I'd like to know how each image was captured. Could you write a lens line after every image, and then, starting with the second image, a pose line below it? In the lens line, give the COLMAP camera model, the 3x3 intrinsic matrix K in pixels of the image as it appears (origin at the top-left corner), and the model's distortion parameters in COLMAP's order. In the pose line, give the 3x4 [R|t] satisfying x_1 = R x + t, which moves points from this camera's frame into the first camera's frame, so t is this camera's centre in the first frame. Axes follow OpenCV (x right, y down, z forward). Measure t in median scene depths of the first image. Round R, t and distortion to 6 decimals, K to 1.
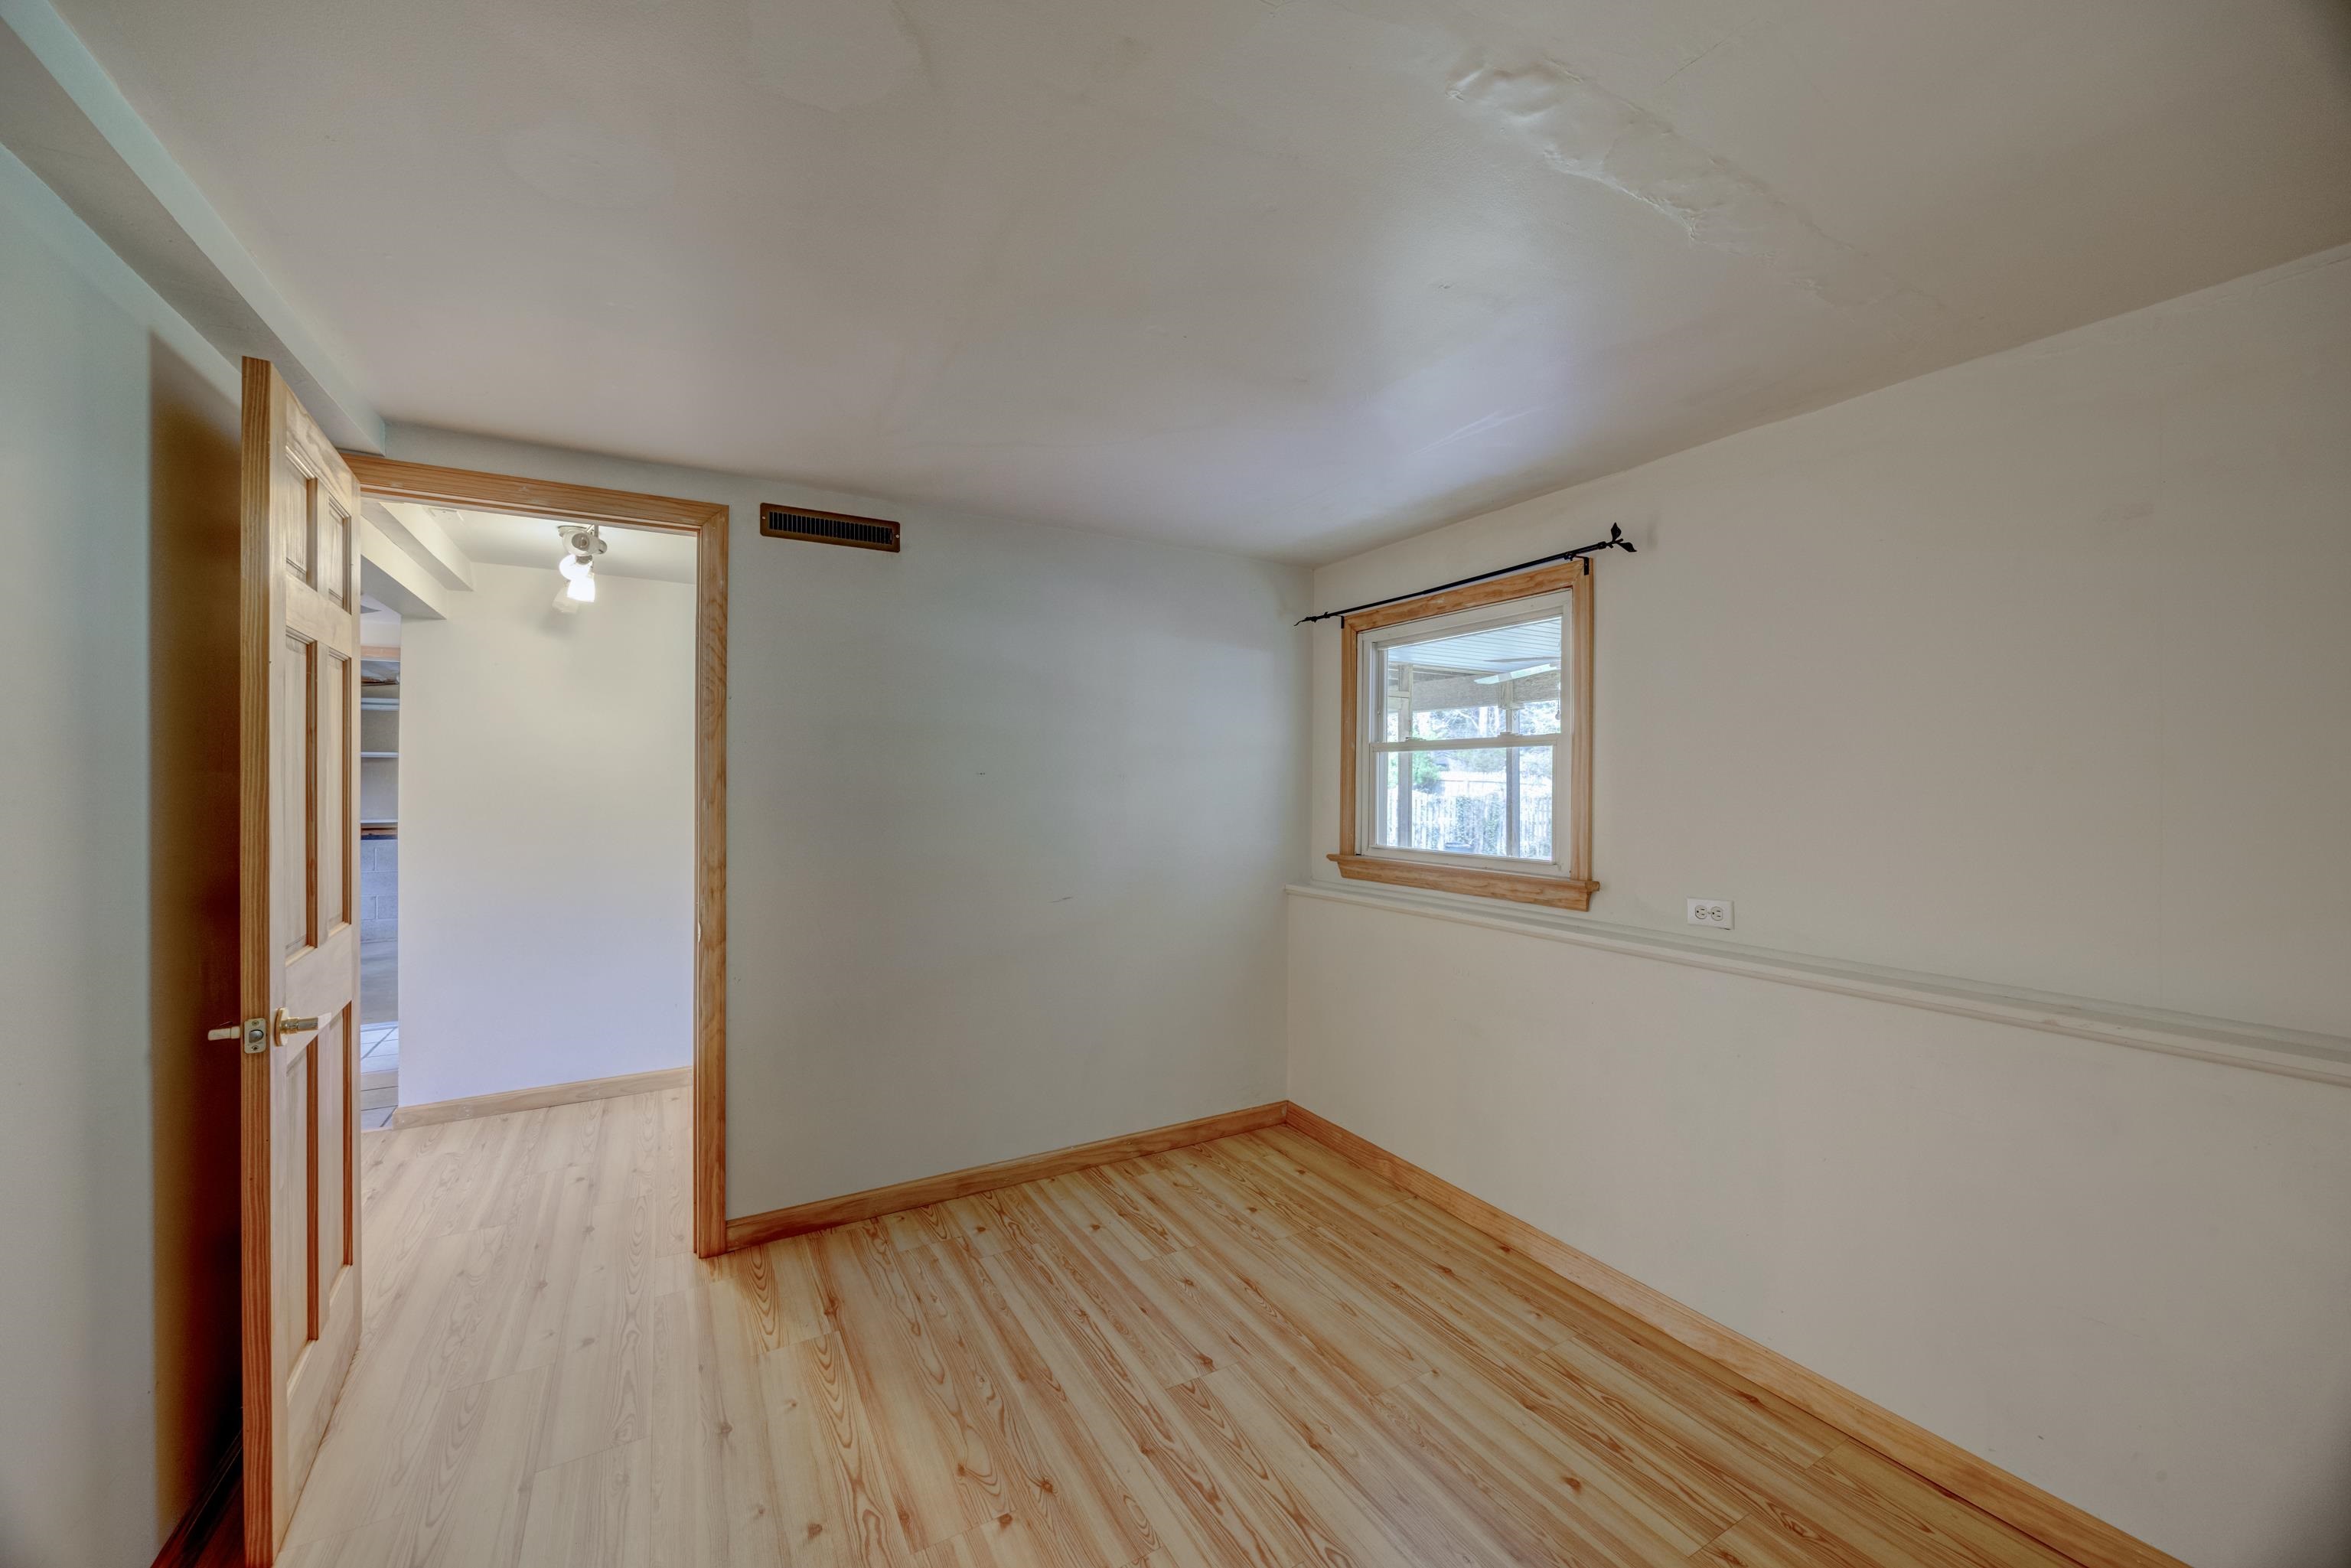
lens RADIAL K [[906.8, 0, 1178.7], [0, 906.8, 787.2], [0, 0, 1]] dist [-0.001320, 0.000275]
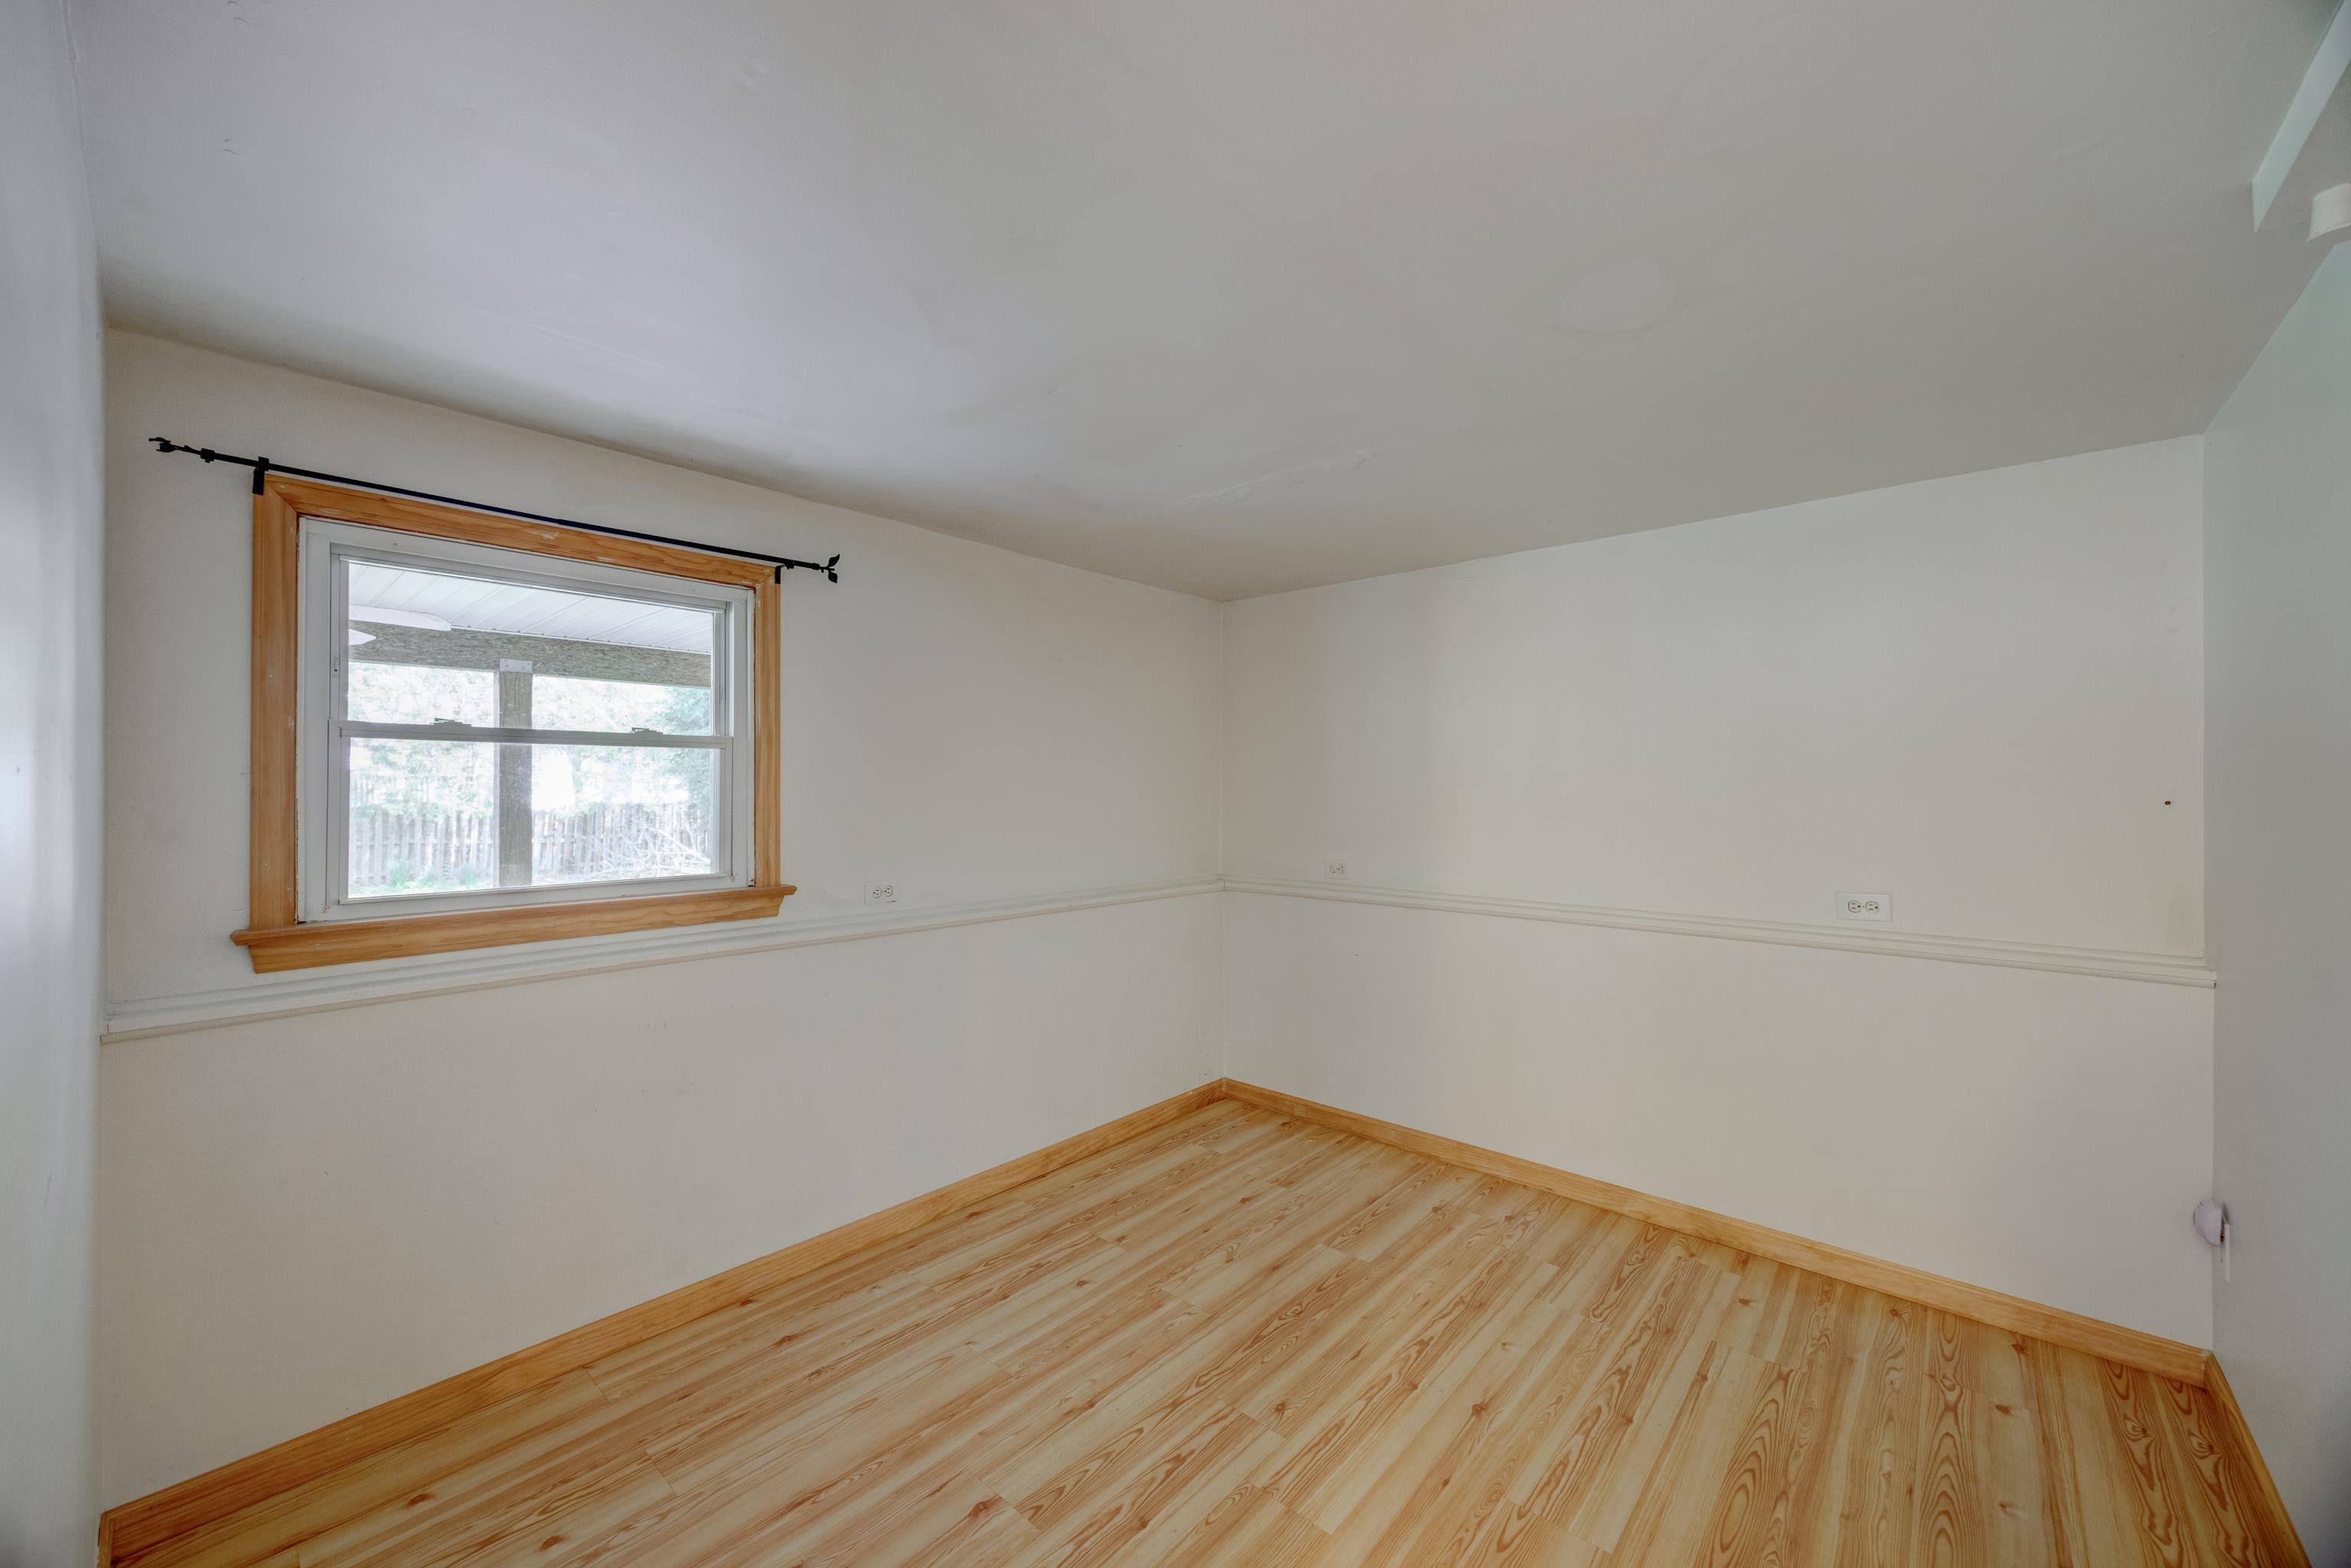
lens RADIAL K [[906.8, 0, 1176.8], [0, 906.8, 785.2], [0, 0, 1]] dist [-0.001320, 0.000275]
pose [[-0.332728, -0.005350, 0.943008, -0.692906], [0.001587, 0.999979, 0.006234, -0.015760], [-0.943022, 0.003571, -0.332712, 0.969007]]
